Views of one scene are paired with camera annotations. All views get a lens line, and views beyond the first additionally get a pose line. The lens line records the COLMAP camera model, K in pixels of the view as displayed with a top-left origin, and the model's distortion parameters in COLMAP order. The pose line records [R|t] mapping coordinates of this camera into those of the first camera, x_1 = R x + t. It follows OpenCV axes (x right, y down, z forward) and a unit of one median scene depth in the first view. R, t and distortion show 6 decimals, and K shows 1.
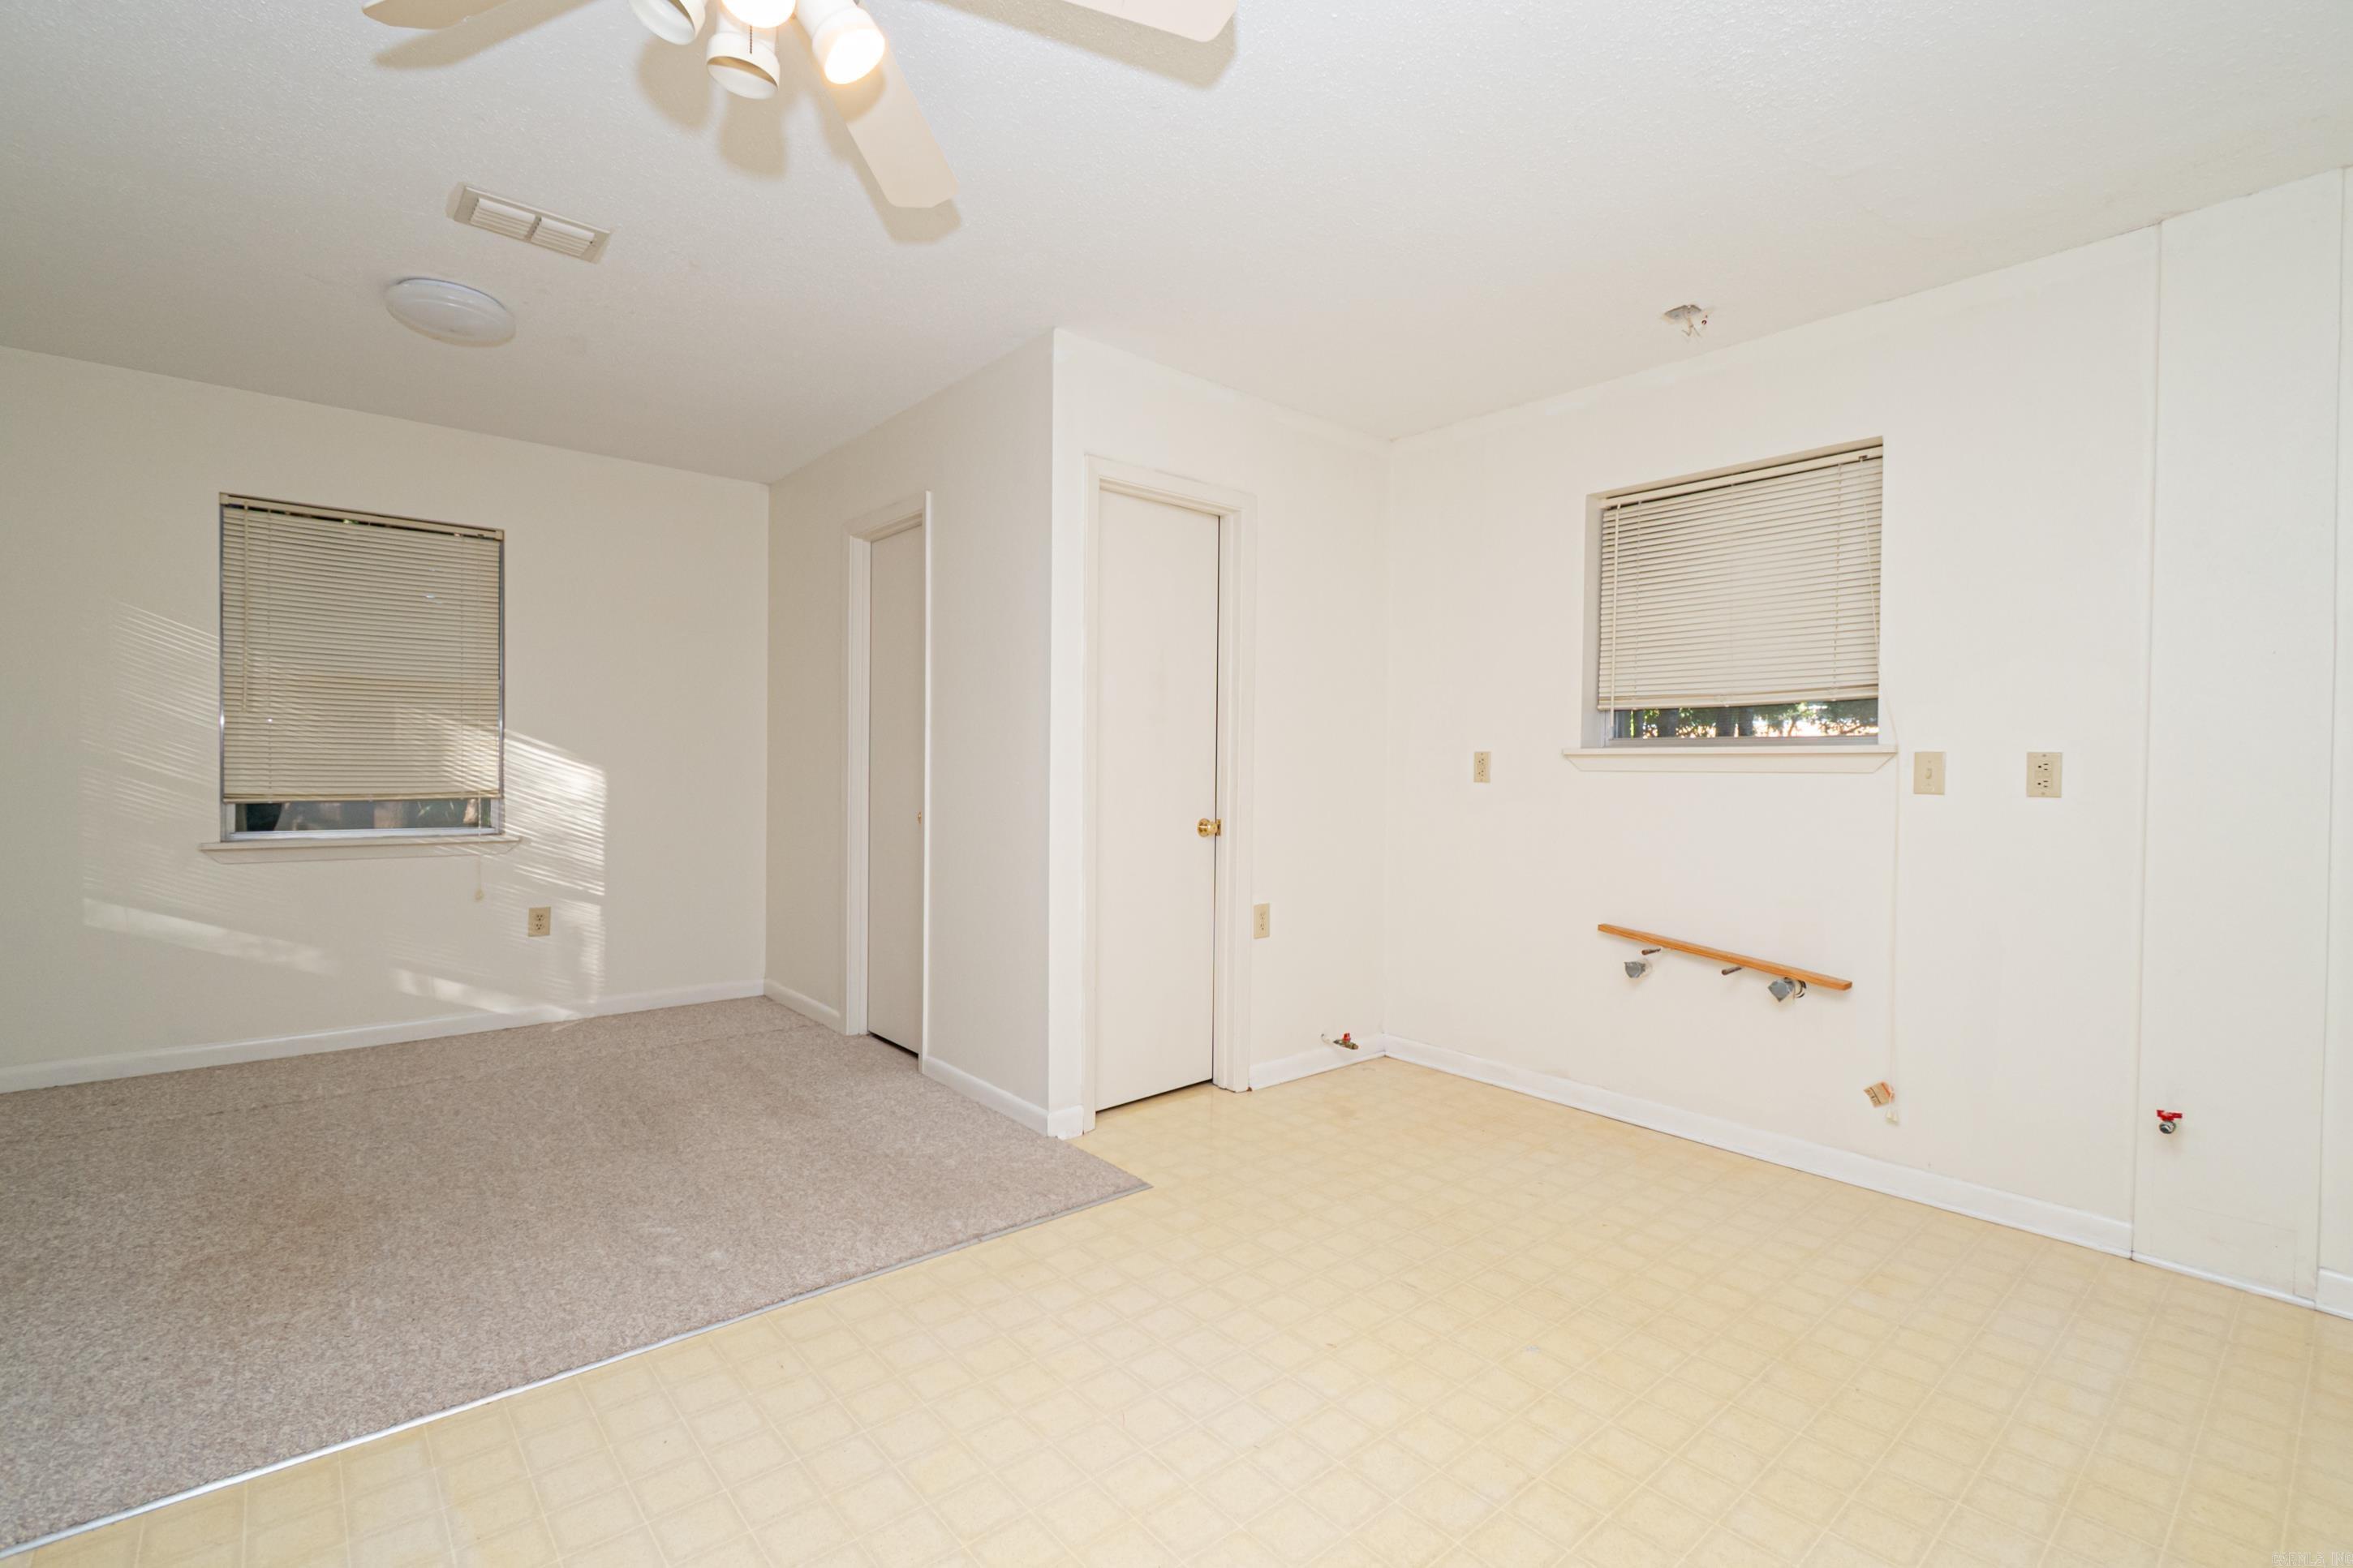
lens RADIAL K [[1044.0, 0, 1170.3], [0, 1044.0, 780.0], [0, 0, 1]] dist [0.000185, -0.004161]
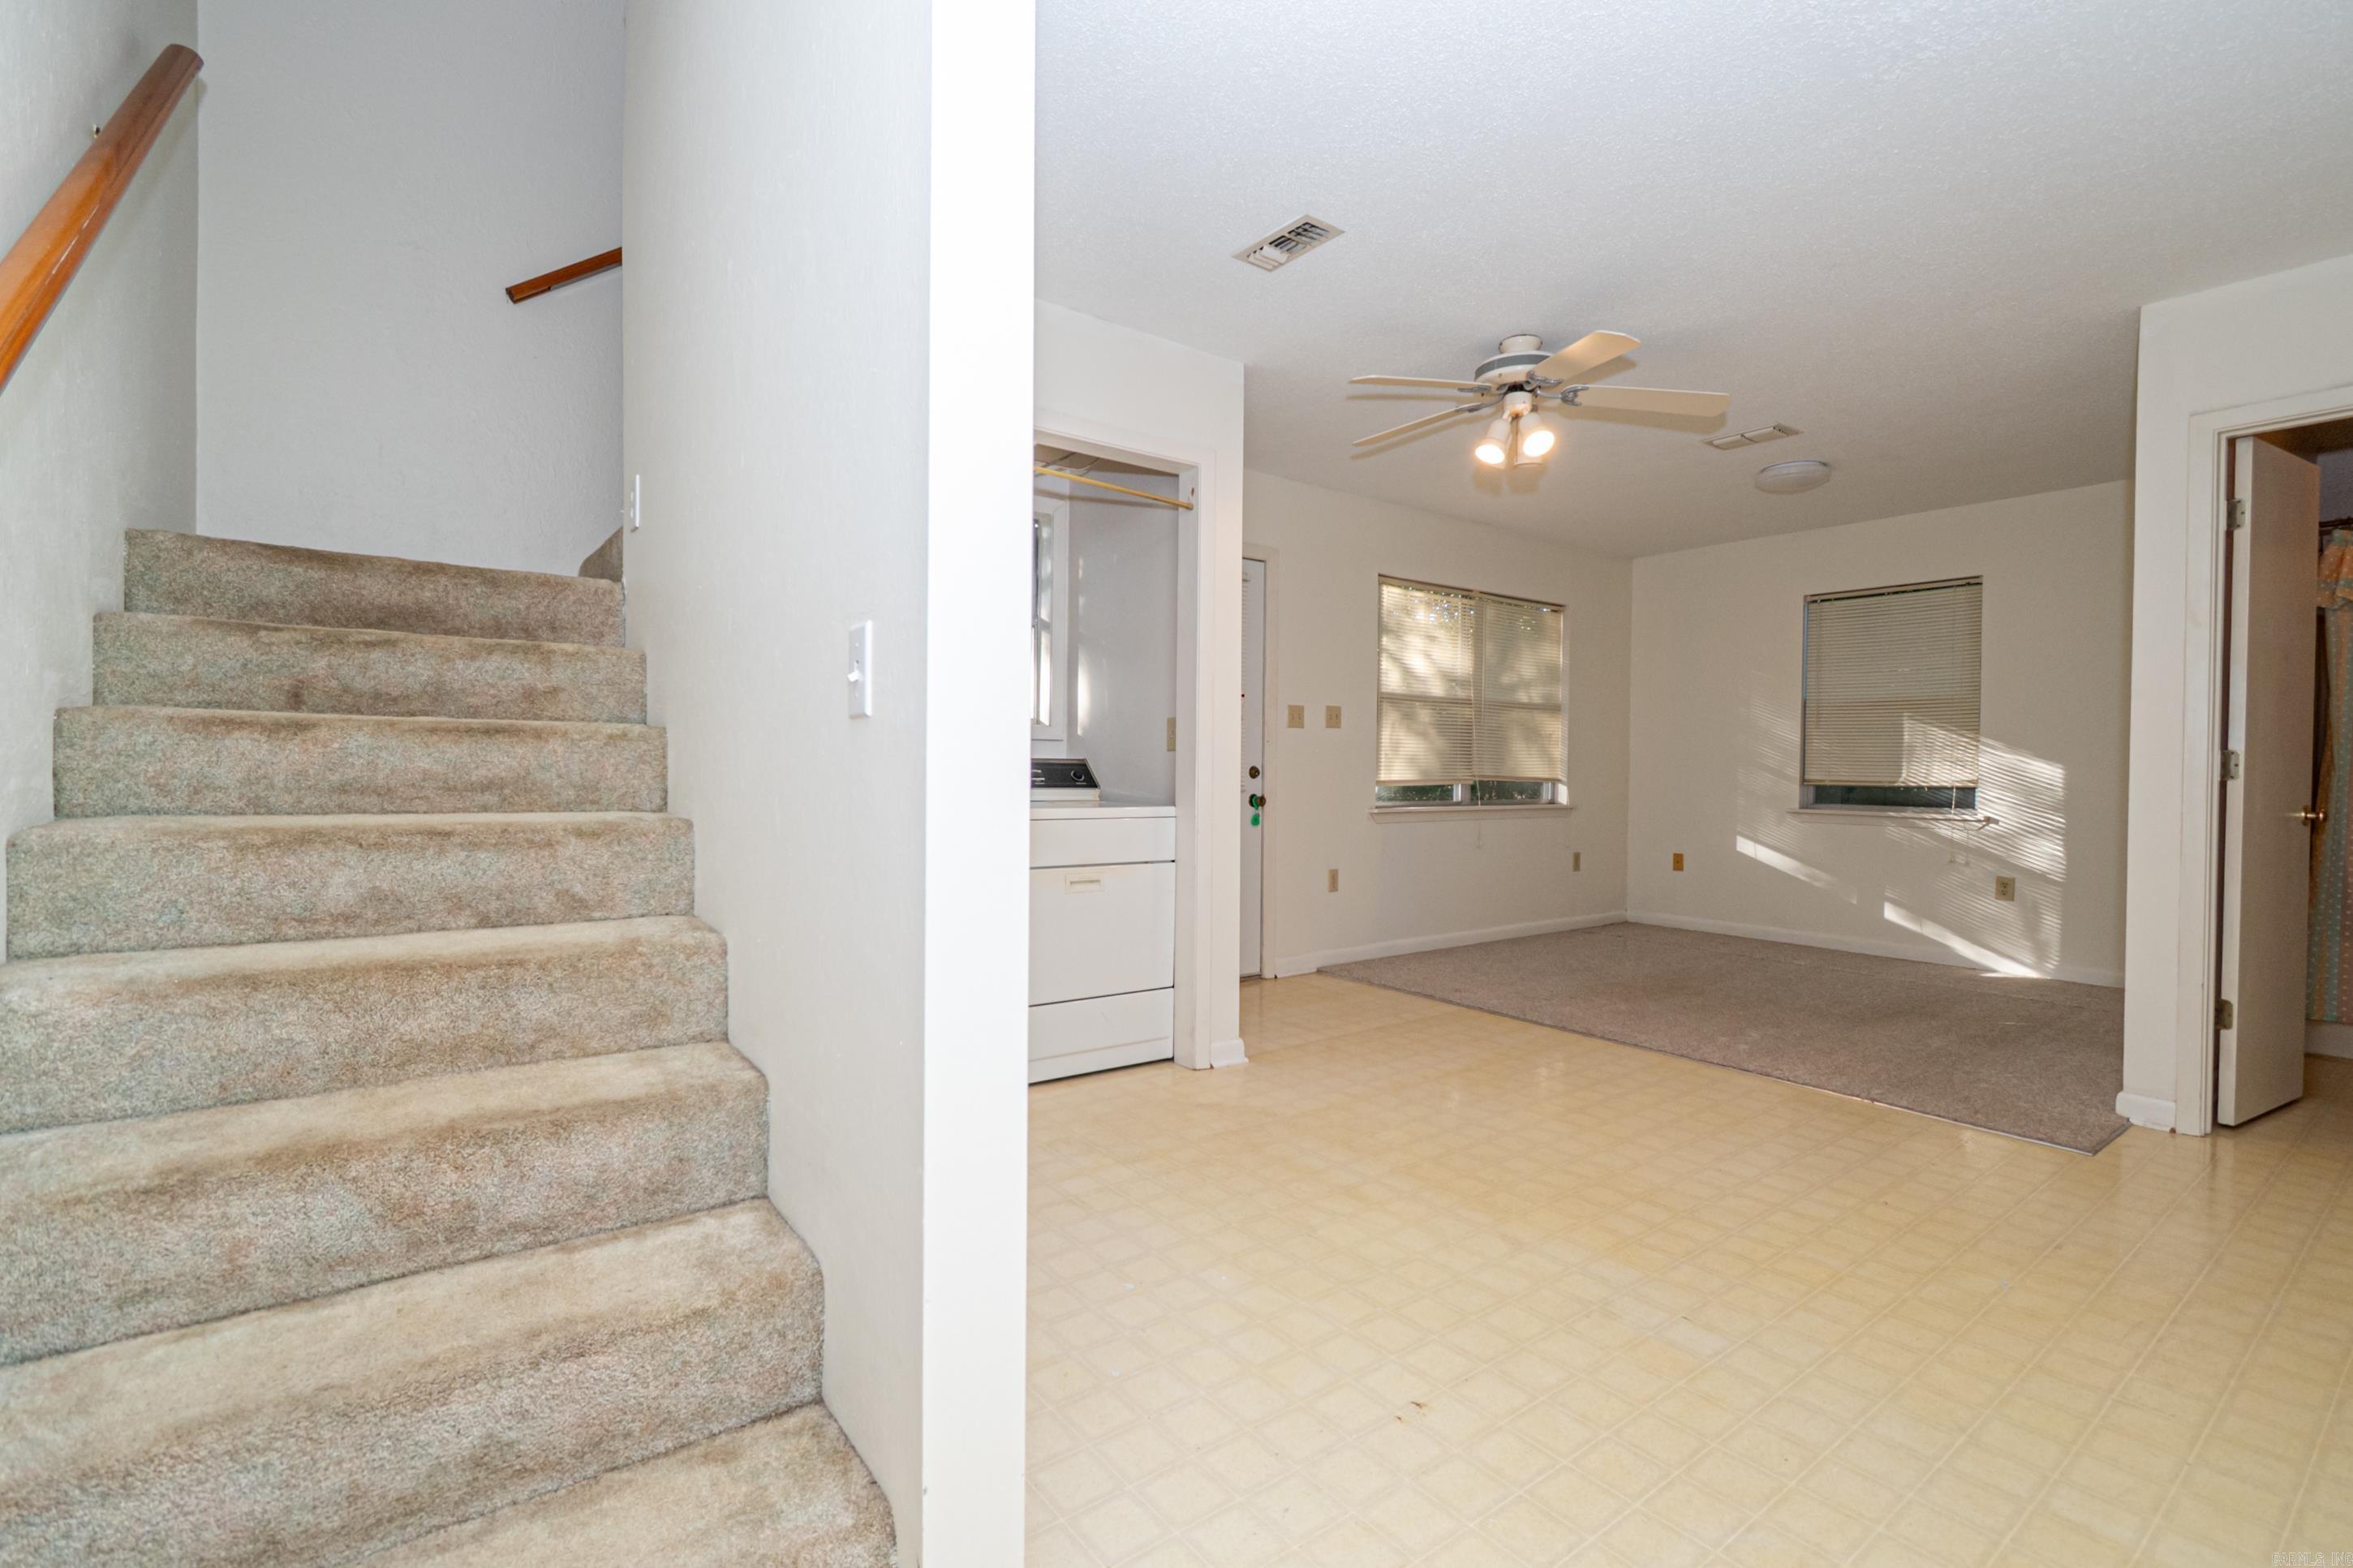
lens RADIAL K [[1044.0, 0, 1170.3], [0, 1044.0, 780.0], [0, 0, 1]] dist [0.000185, -0.004161]
pose [[-0.075726, 0.001371, -0.997128, 0.941416], [-0.022551, 0.999741, 0.003088, 0.037623], [0.996874, 0.022720, -0.075675, 0.160455]]
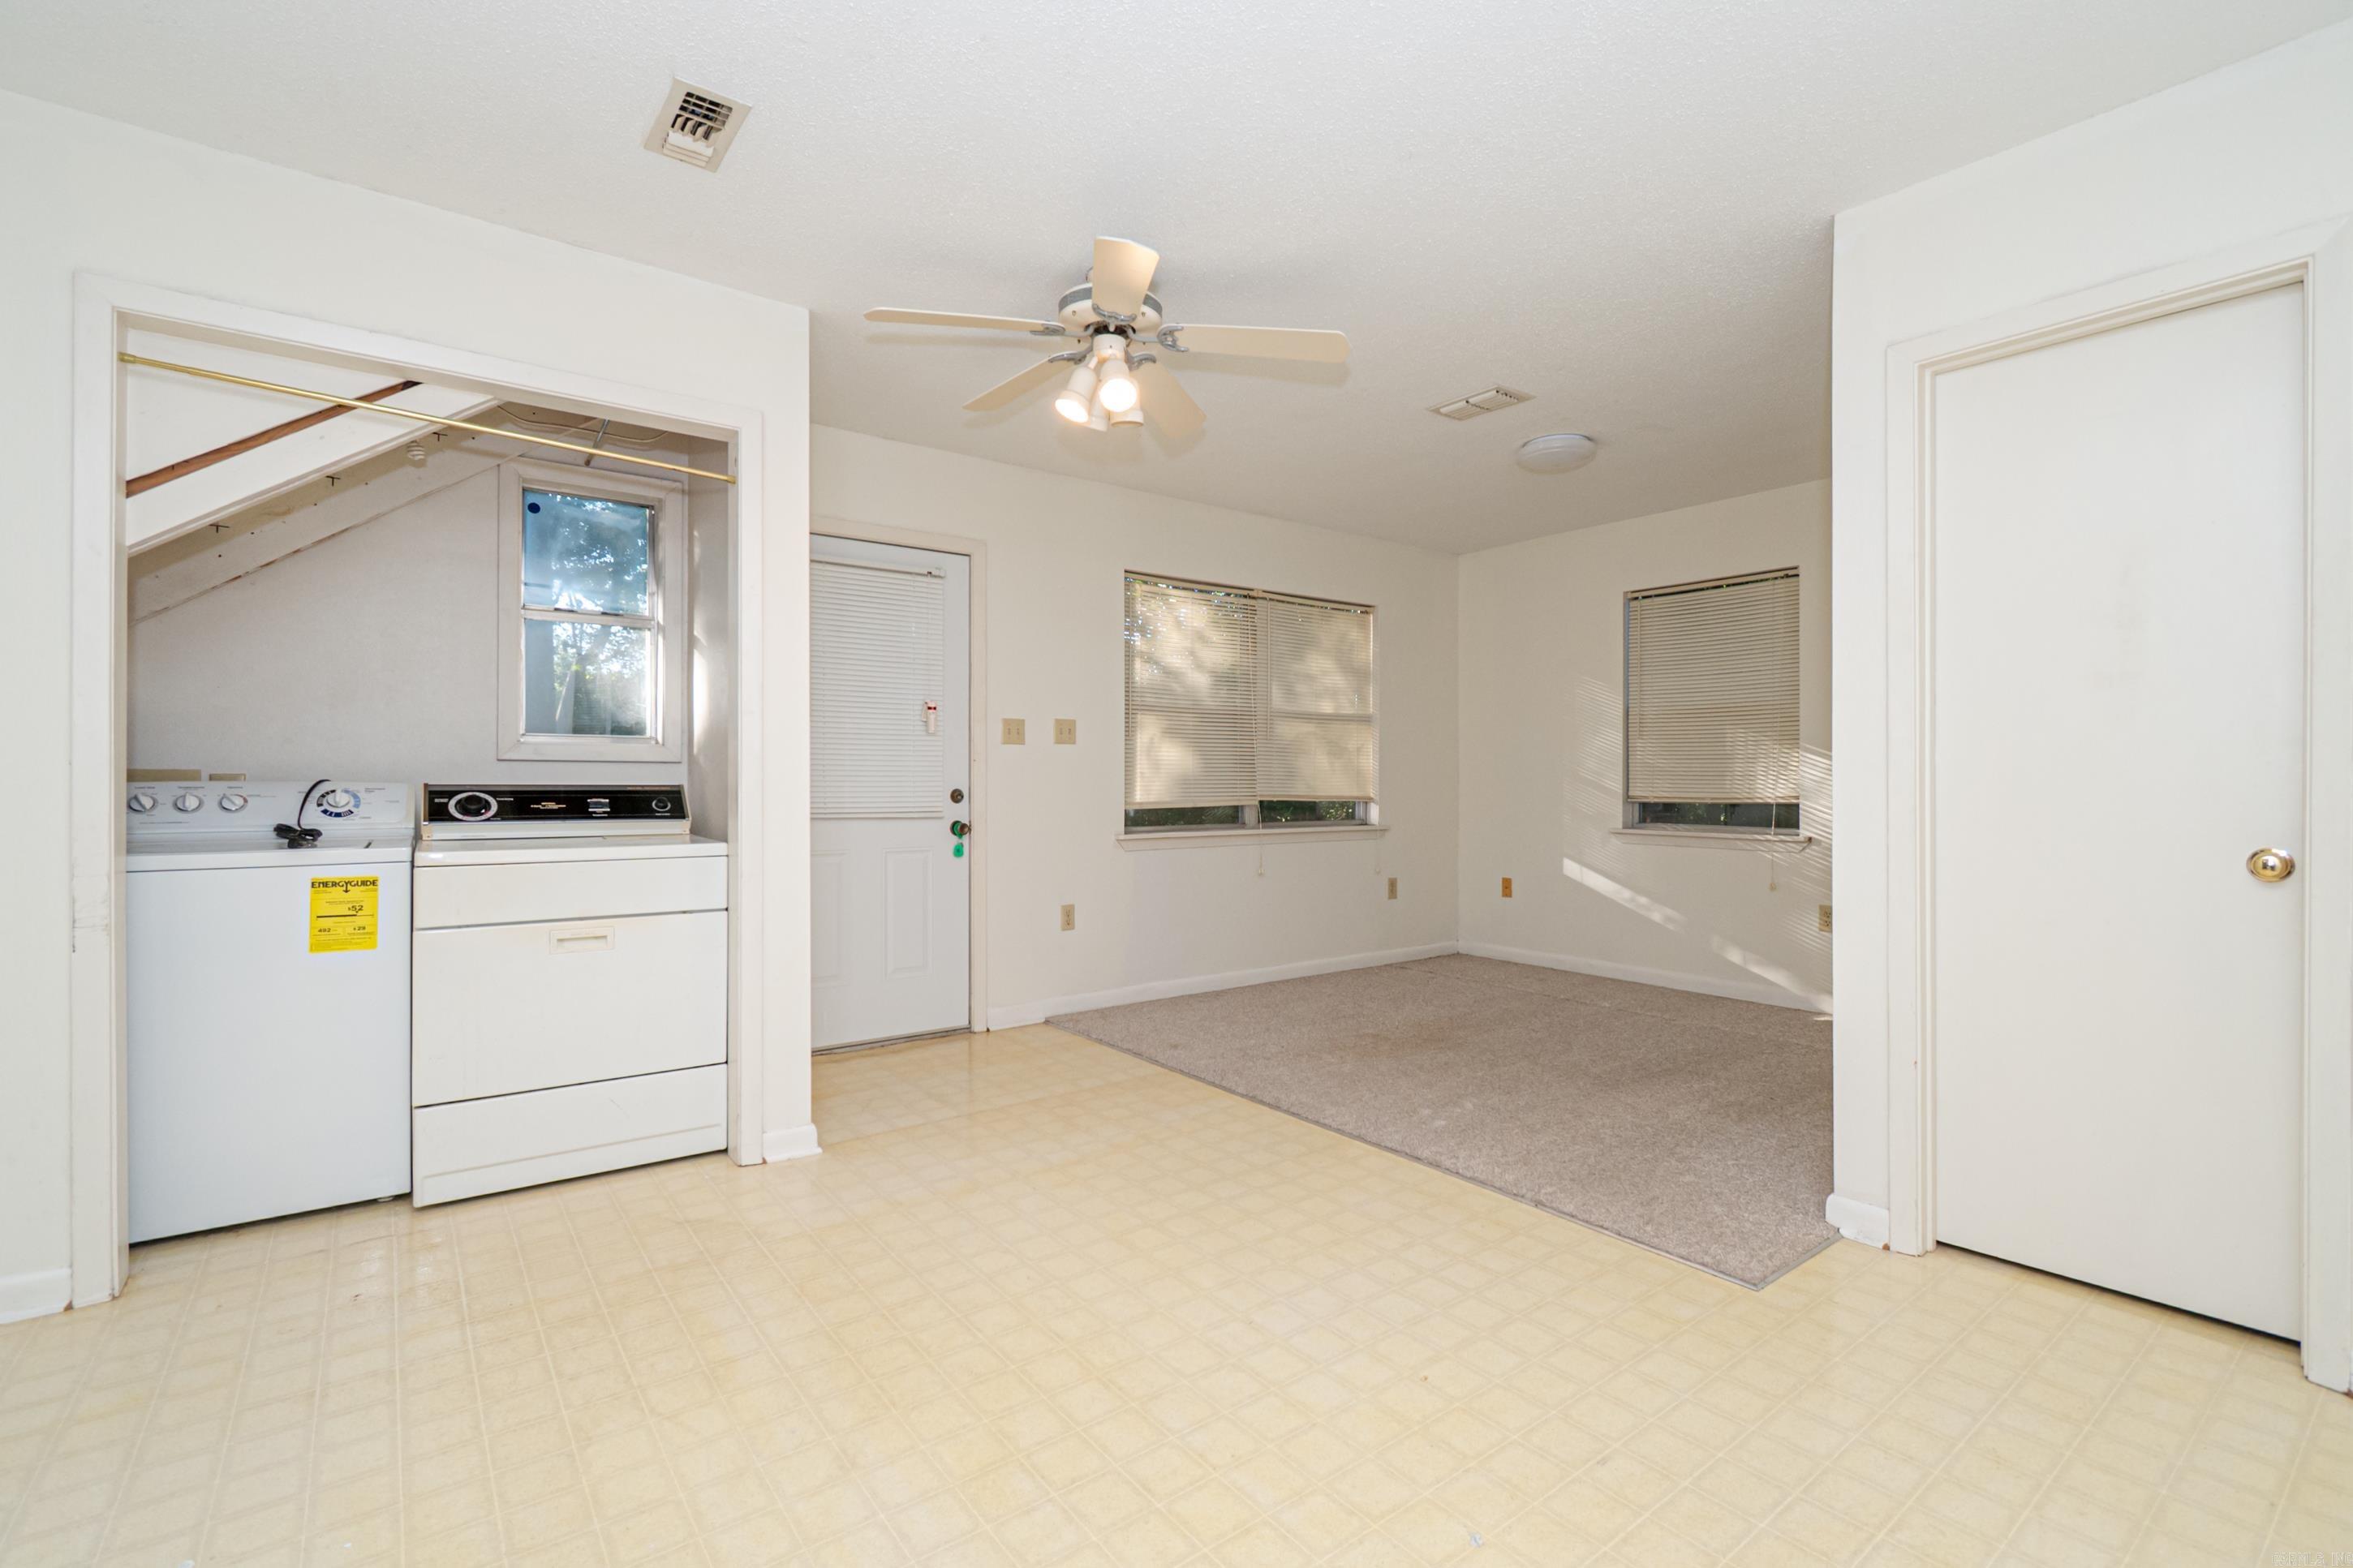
lens RADIAL K [[1044.0, 0, 1170.3], [0, 1044.0, 780.0], [0, 0, 1]] dist [0.000185, -0.004161]
pose [[-0.069108, -0.011057, -0.997548, 0.713969], [-0.013384, 0.999859, -0.010155, 0.017237], [0.997519, 0.012650, -0.069246, 0.543953]]
